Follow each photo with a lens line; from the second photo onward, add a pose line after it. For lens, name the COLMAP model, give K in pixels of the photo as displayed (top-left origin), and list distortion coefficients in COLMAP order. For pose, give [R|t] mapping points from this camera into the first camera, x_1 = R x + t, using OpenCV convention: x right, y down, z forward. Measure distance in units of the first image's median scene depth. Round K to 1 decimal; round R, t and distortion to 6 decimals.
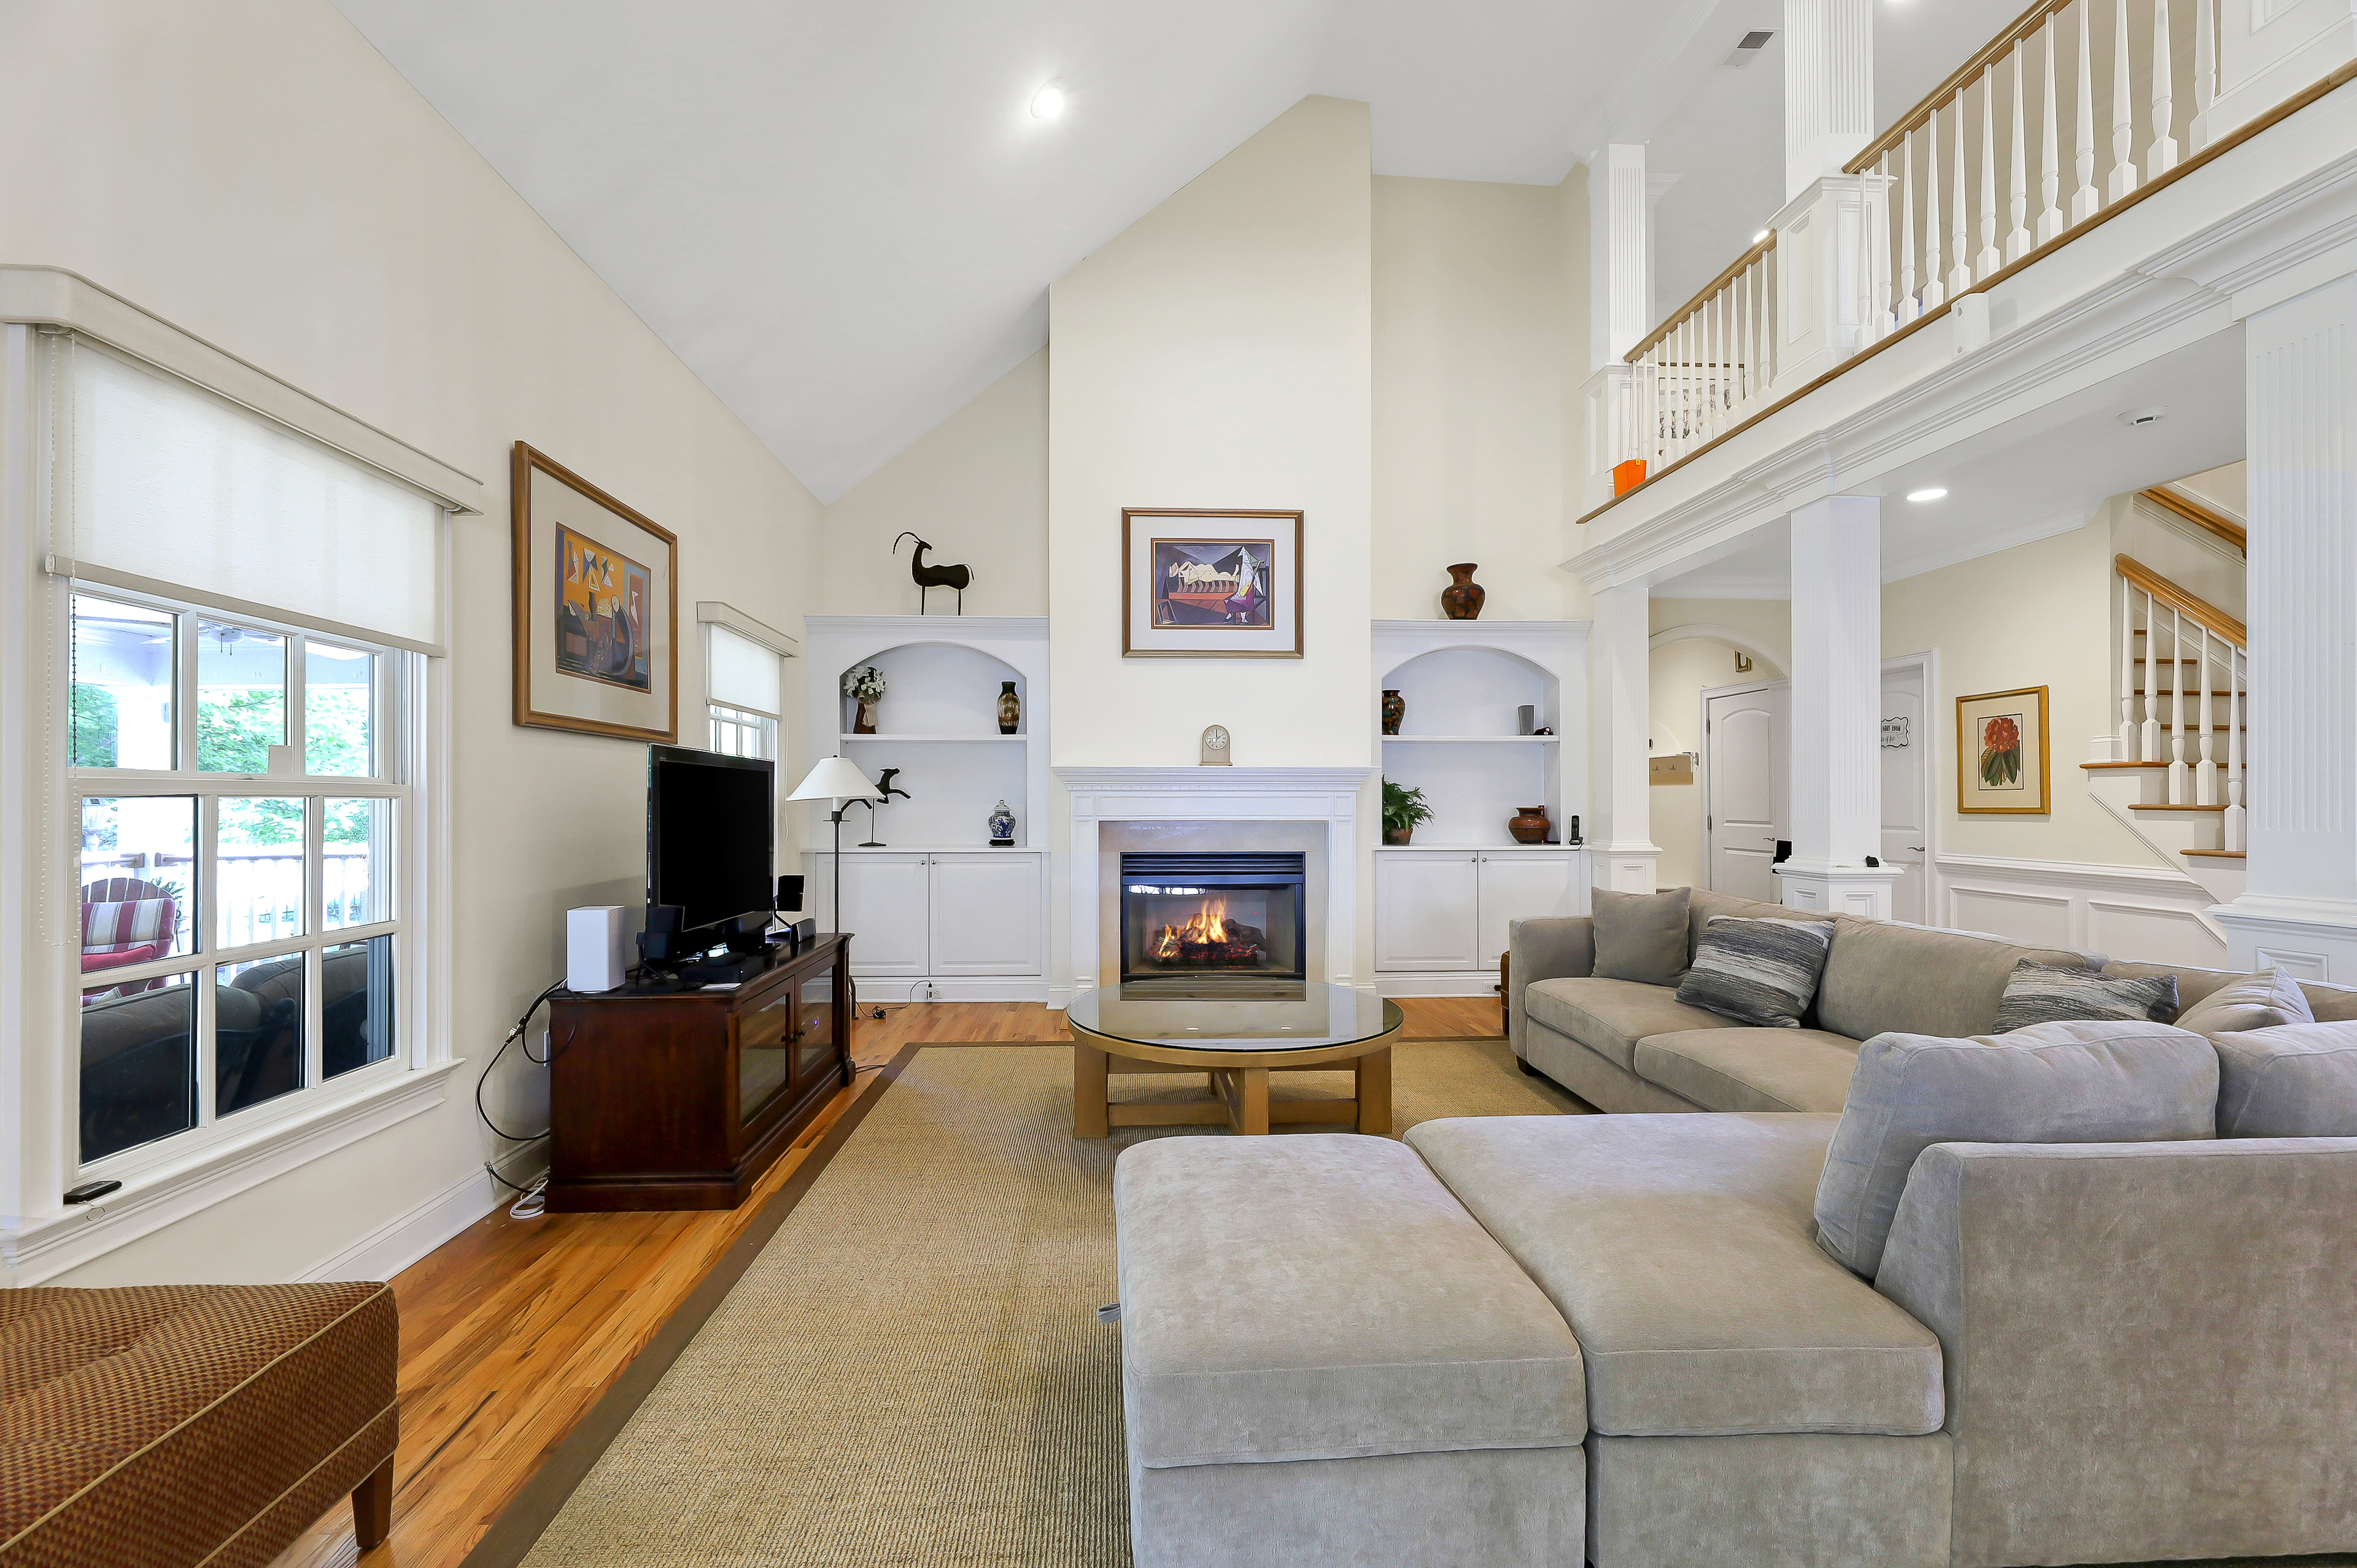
lens RADIAL K [[975.5, 0, 1195.6], [0, 975.5, 799.9], [0, 0, 1]] dist [0.001108, 0.001075]
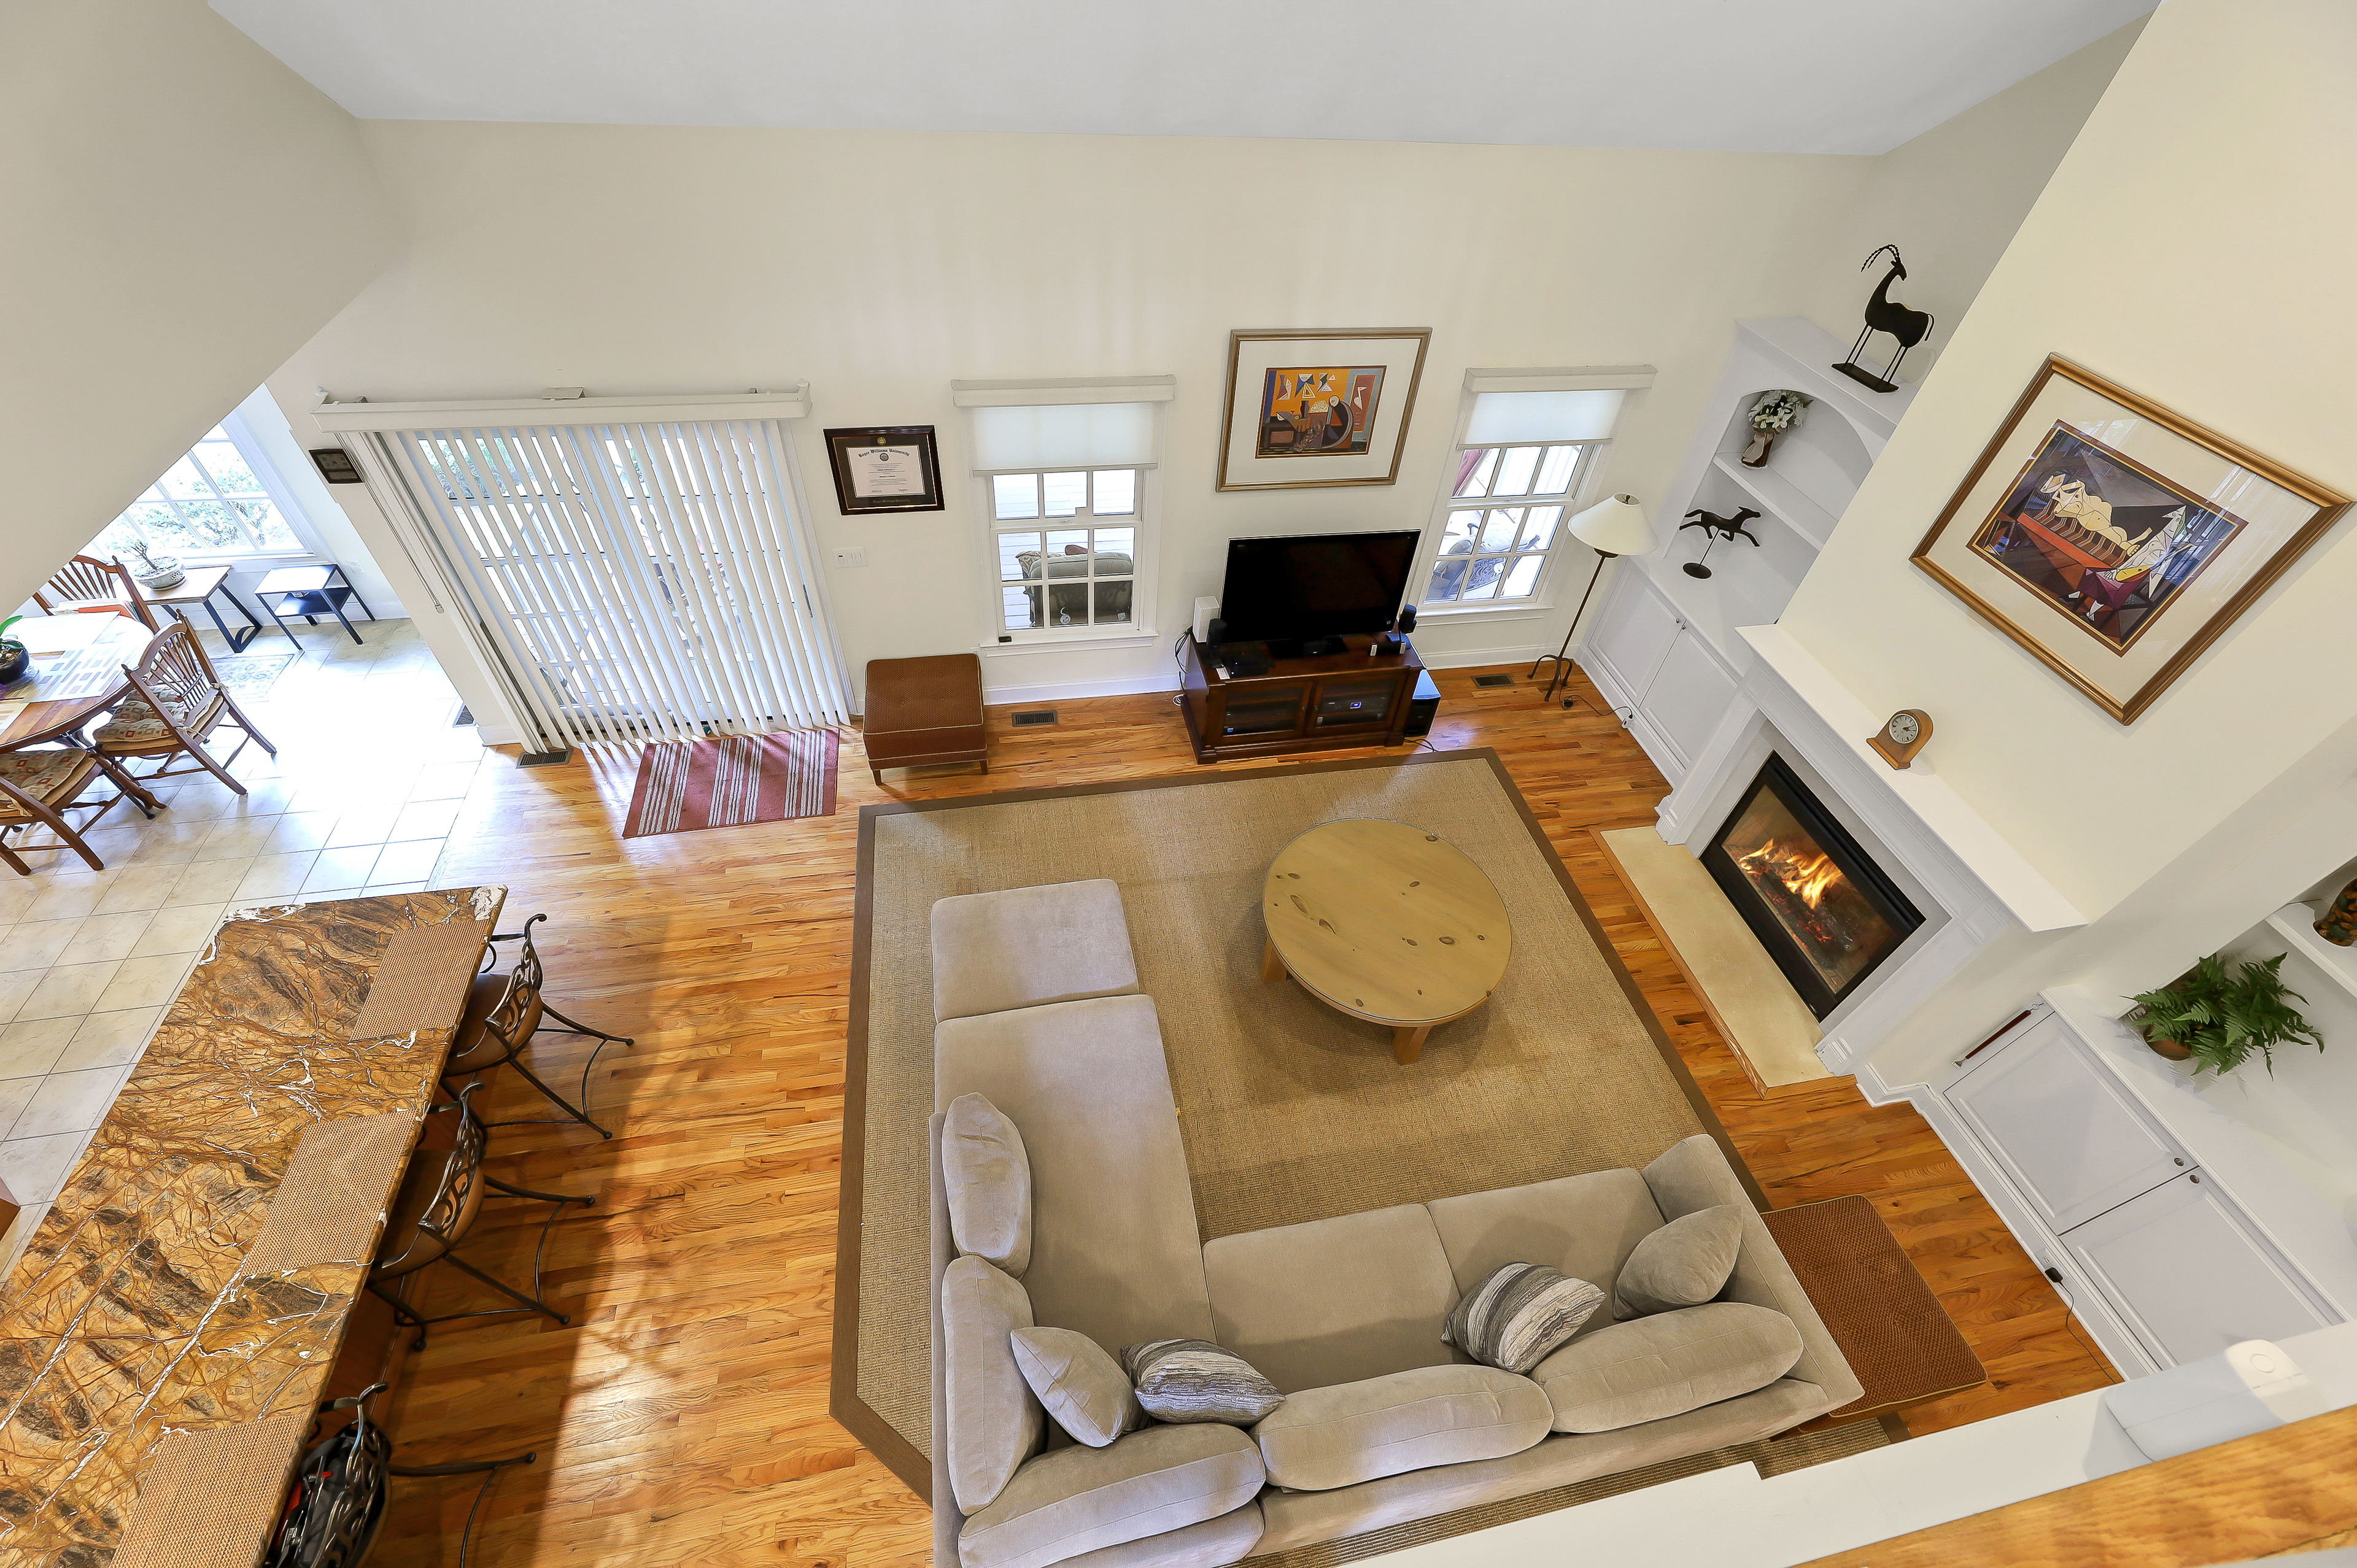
lens RADIAL K [[975.5, 0, 1156.3], [0, 975.5, 783.2], [0, 0, 1]] dist [0.001108, 0.001075]
pose [[0.092977, 0.717152, -0.690687, 0.494211], [-0.051801, 0.696237, 0.715941, -0.520095], [0.994320, -0.030787, 0.101883, 0.358171]]
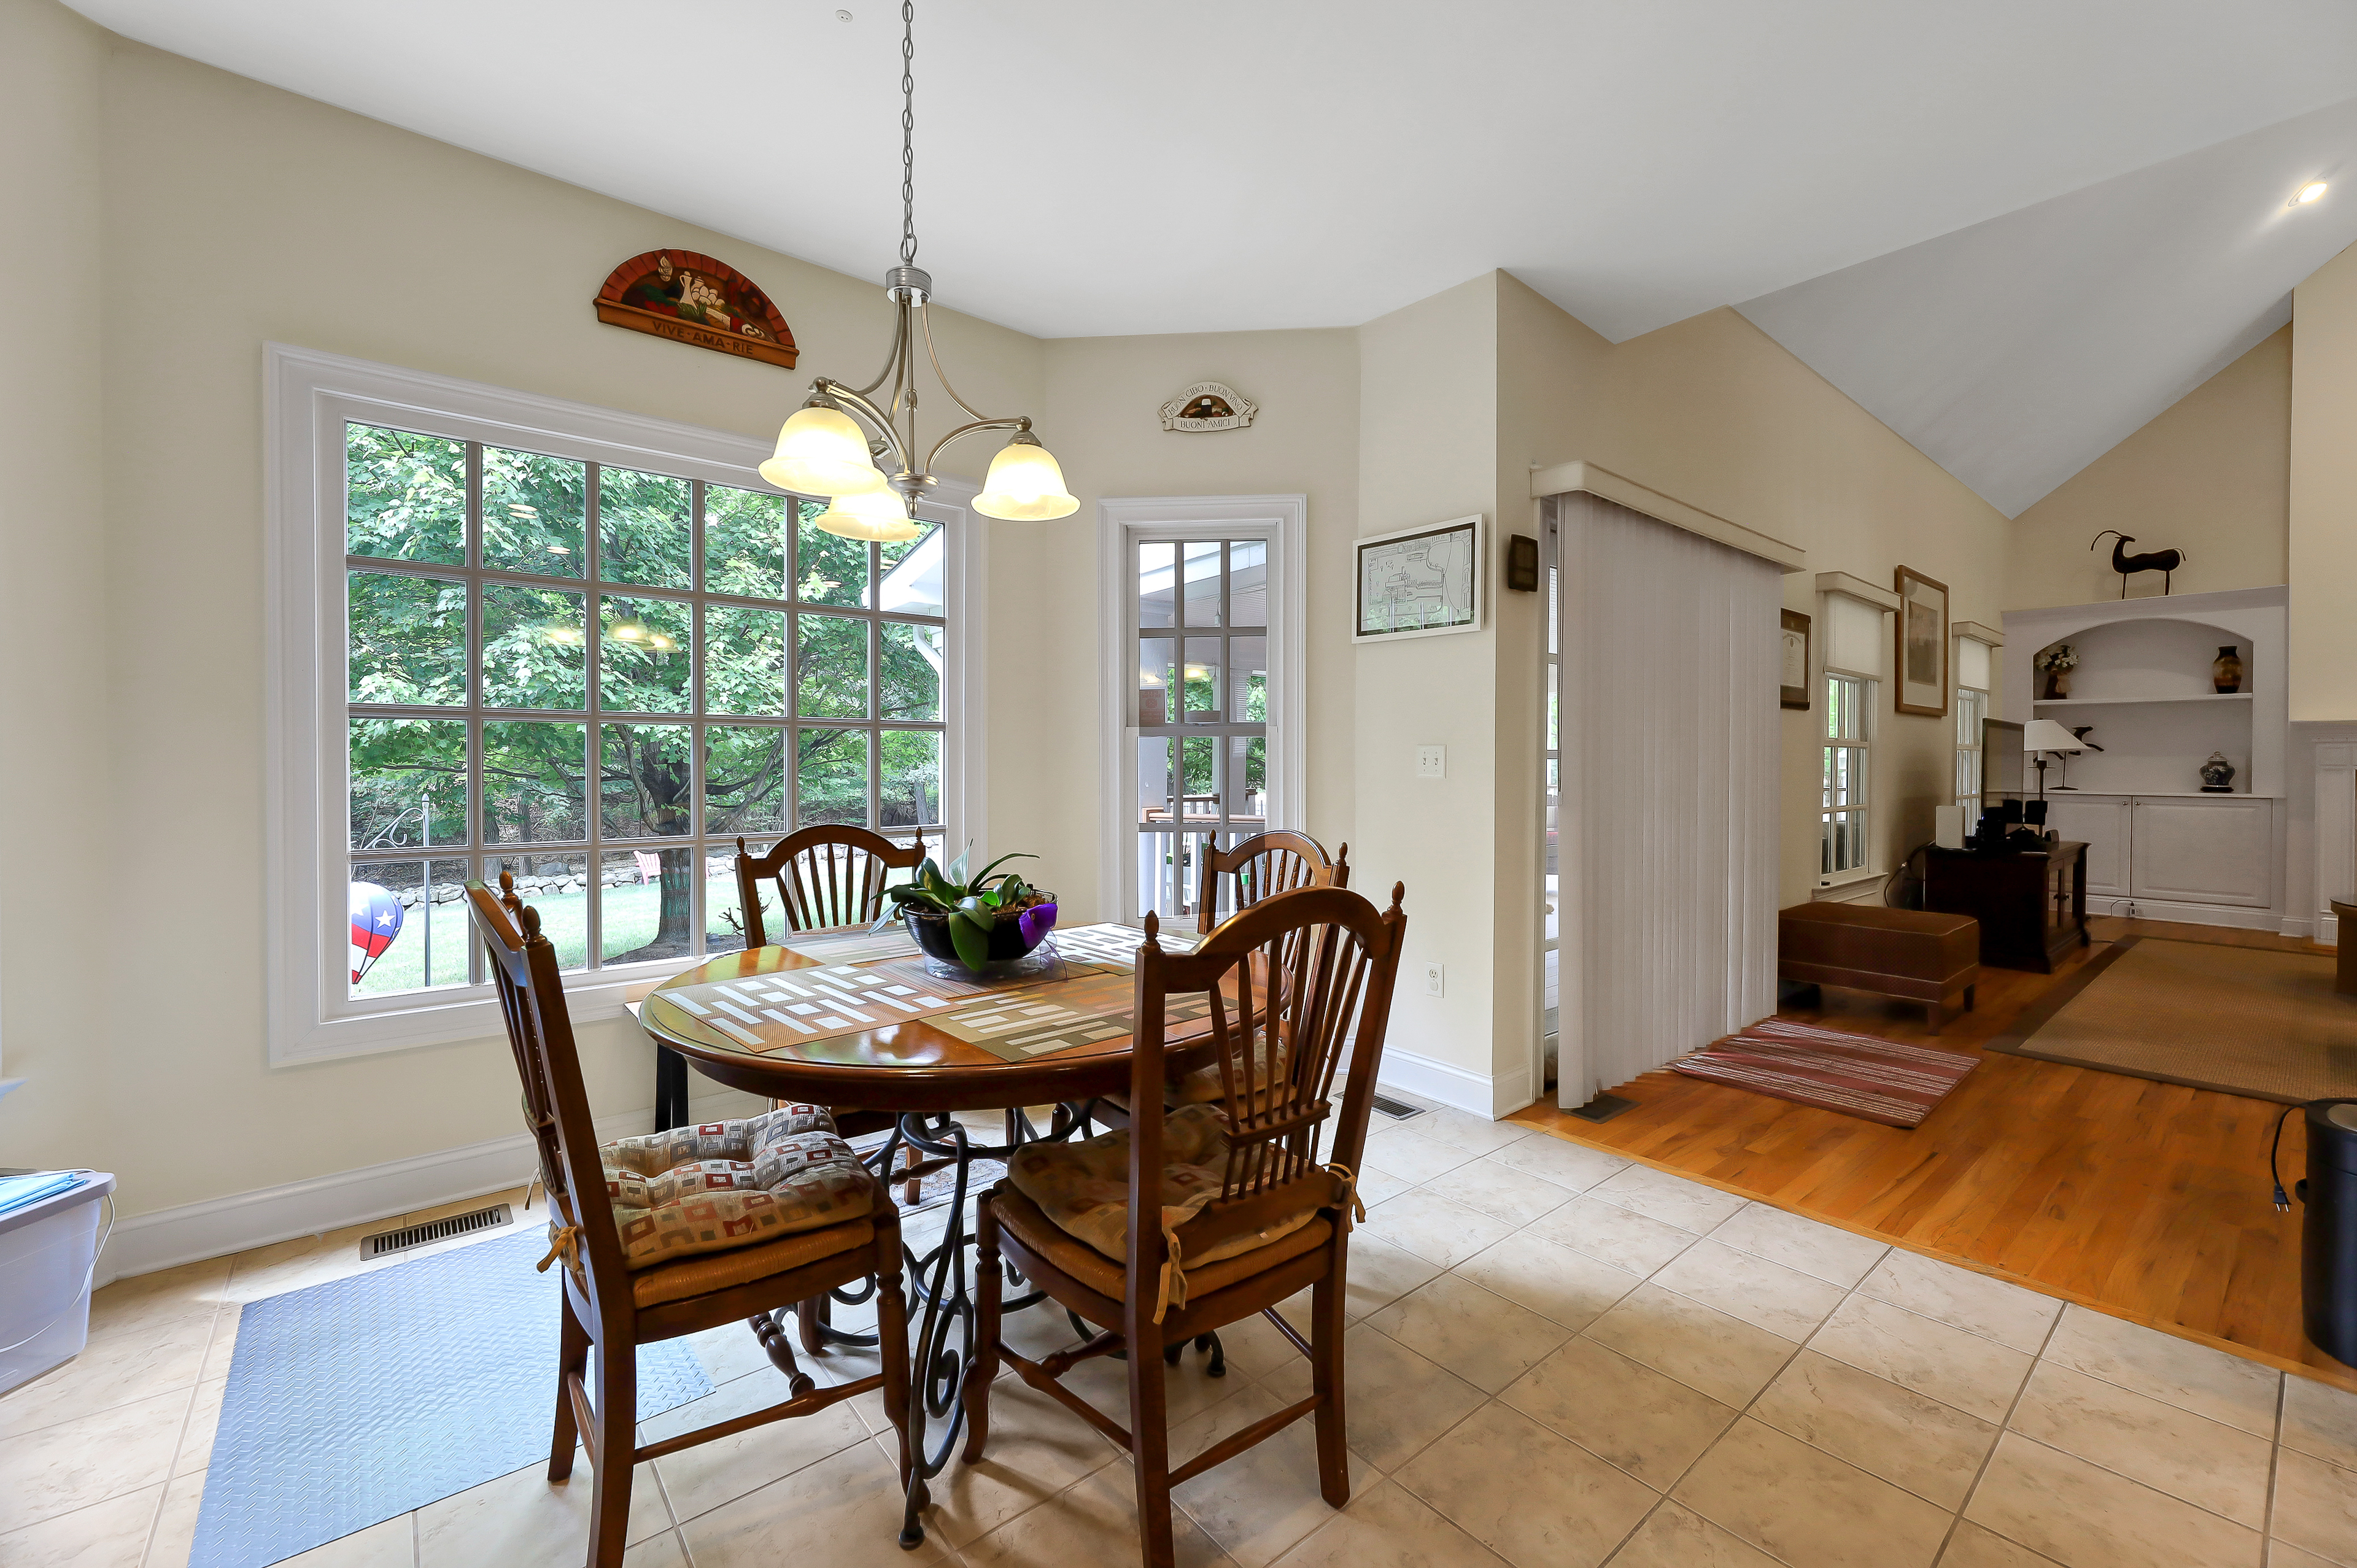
lens RADIAL K [[975.5, 0, 1167.8], [0, 975.5, 779.0], [0, 0, 1]] dist [0.001108, 0.001075]
pose [[0.571529, 0.015058, -0.820444, 0.038006], [-0.002523, 0.999859, 0.016594, 0.016036], [0.820578, -0.007414, 0.571486, -0.689295]]
